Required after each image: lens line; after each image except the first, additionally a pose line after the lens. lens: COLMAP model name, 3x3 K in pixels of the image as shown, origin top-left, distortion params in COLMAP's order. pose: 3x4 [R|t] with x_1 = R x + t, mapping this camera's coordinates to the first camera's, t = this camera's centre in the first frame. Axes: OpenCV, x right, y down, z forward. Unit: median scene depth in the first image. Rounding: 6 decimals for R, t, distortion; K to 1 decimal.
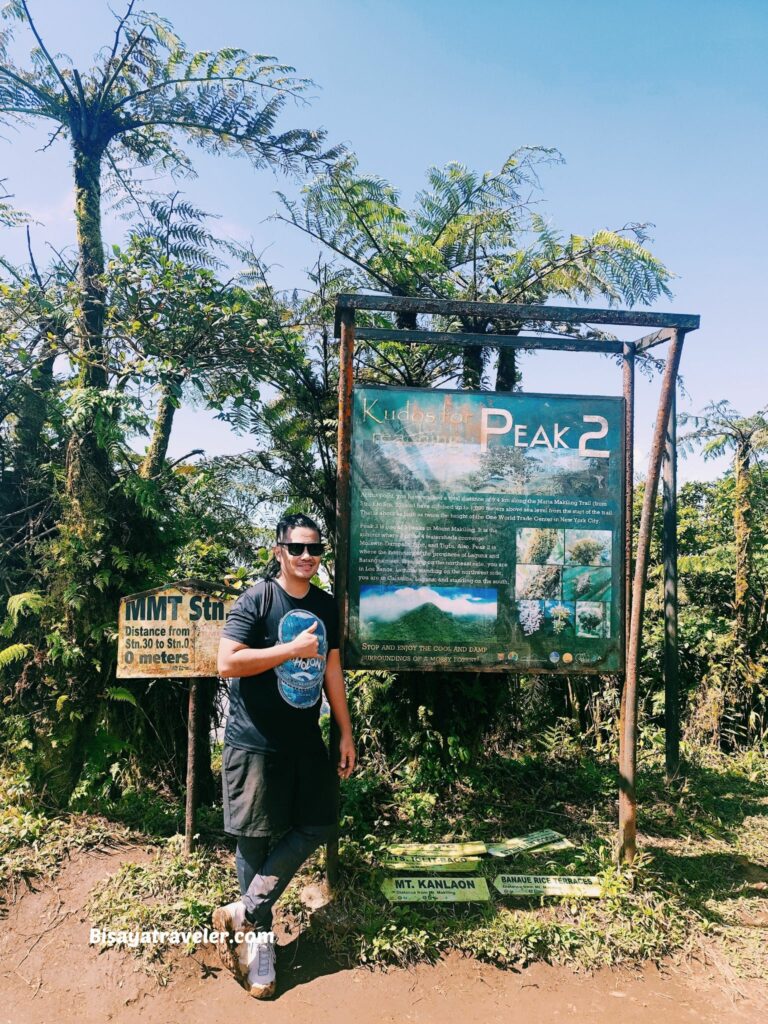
lens RADIAL K [[754.9, 0, 386.8], [0, 754.9, 506.5], [0, 0, 1]] dist [0.026819, -0.047377]
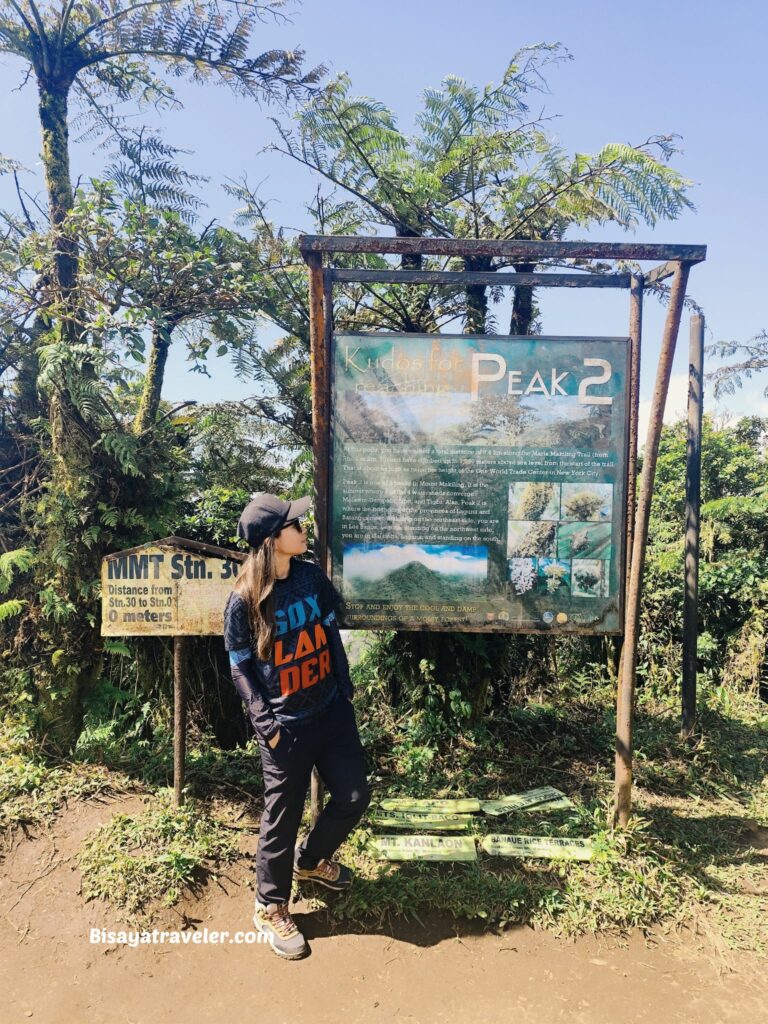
lens RADIAL K [[754.9, 0, 386.8], [0, 754.9, 506.5], [0, 0, 1]] dist [0.026819, -0.047377]
pose [[0.996453, -0.005581, -0.083965, 0.097292], [0.013123, 0.995897, 0.089539, -0.027119], [0.083121, -0.090323, 0.992438, 0.048196]]
